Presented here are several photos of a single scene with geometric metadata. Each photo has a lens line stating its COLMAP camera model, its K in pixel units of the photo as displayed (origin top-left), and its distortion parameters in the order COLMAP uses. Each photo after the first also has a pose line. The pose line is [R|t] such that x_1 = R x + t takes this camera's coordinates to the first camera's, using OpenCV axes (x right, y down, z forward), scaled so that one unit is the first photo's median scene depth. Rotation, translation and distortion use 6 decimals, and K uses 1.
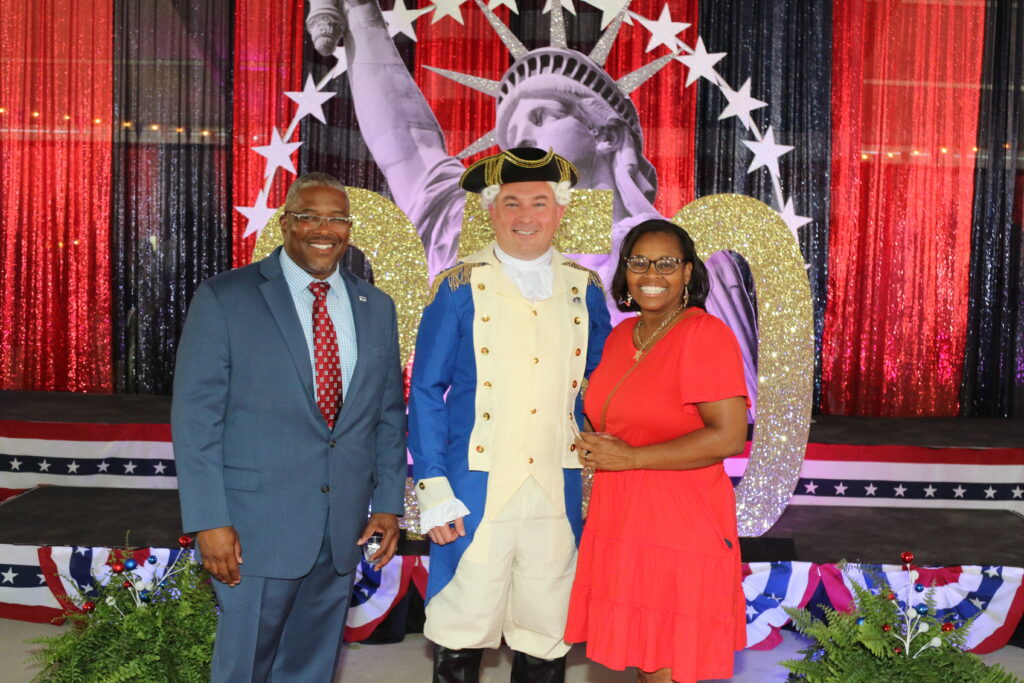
lens RADIAL K [[1244.2, 0, 522.1], [0, 1244.2, 341.4], [0, 0, 1]] dist [-0.079530, 0.028927]
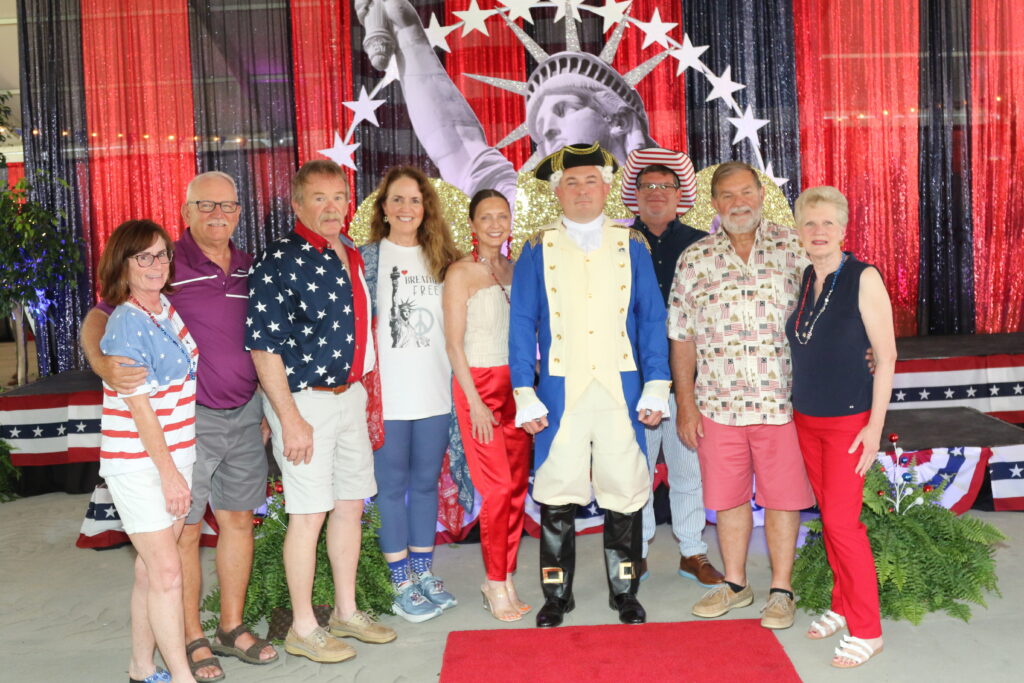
lens RADIAL K [[1123.1, 0, 525.4], [0, 1123.1, 341.3], [0, 0, 1]] dist [-0.115679, 0.047102]
pose [[0.997630, -0.068219, 0.008947, -0.046000], [0.067916, 0.997220, 0.030657, 0.008287], [-0.011014, -0.029977, 0.999490, -0.092840]]
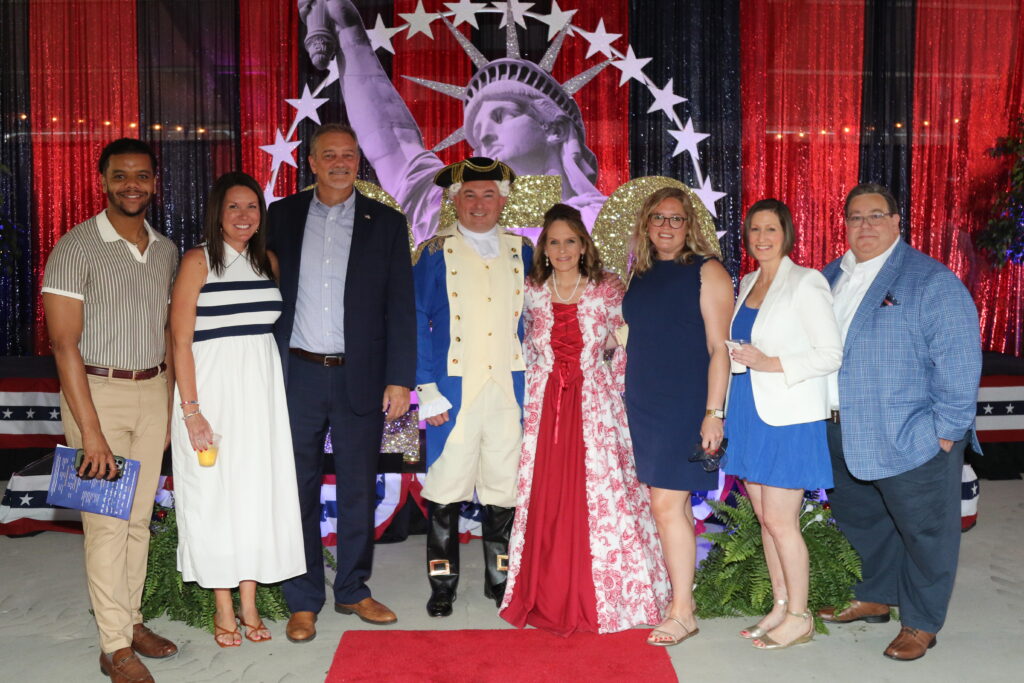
lens RADIAL K [[1123.1, 0, 525.4], [0, 1123.1, 341.3], [0, 0, 1]] dist [-0.115679, 0.047102]
pose [[0.998885, -0.030682, 0.035886, -0.006583], [0.029600, 0.999103, 0.030292, 0.007359], [-0.036783, -0.029196, 0.998897, -0.099564]]
